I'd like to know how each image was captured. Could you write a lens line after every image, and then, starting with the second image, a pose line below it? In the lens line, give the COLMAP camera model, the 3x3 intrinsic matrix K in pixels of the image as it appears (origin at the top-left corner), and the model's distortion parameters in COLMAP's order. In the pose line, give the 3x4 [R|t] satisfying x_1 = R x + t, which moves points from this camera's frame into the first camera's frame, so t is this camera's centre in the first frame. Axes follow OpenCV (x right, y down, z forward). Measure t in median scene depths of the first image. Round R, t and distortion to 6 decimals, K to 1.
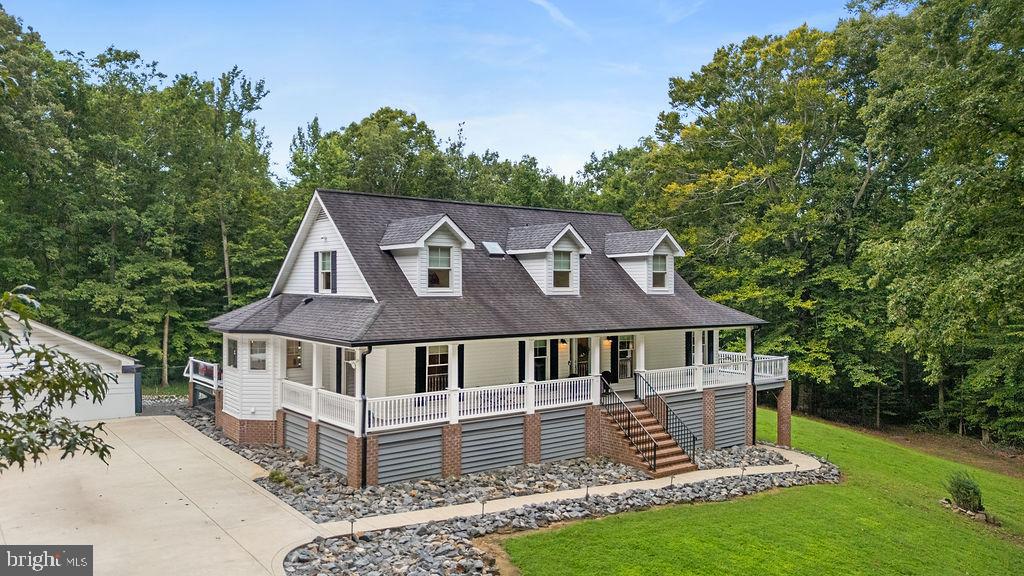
lens RADIAL K [[749.4, 0, 512.0], [0, 749.4, 288.0], [0, 0, 1]] dist [0.056266, -0.052008]
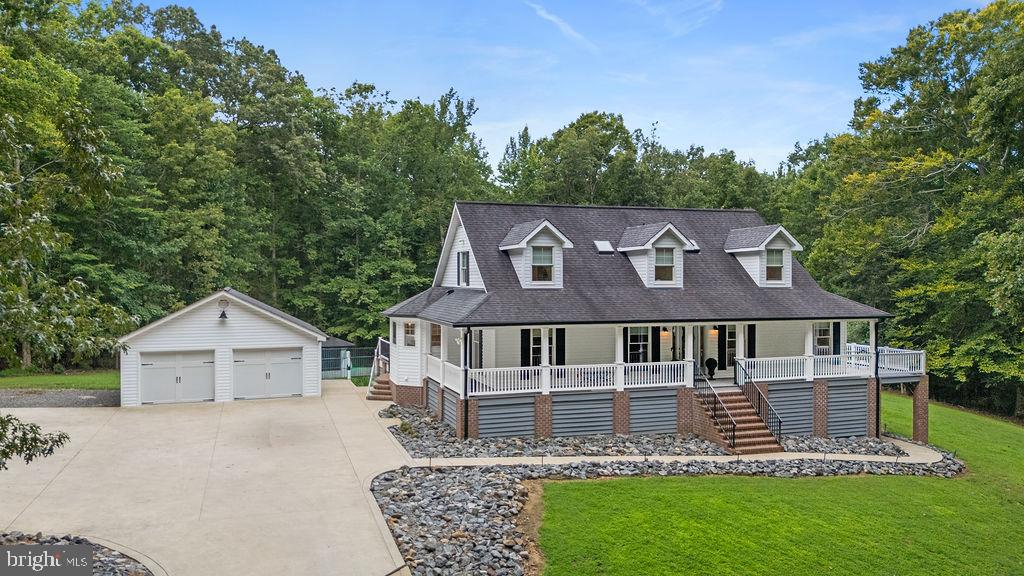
lens RADIAL K [[744.1, 0, 512.0], [0, 744.1, 288.0], [0, 0, 1]] dist [0.110123, -0.192942]
pose [[0.948370, 0.000754, -0.317166, 0.196153], [0.001369, 0.999978, 0.006470, 0.002525], [0.317164, -0.006570, 0.948348, -0.115591]]
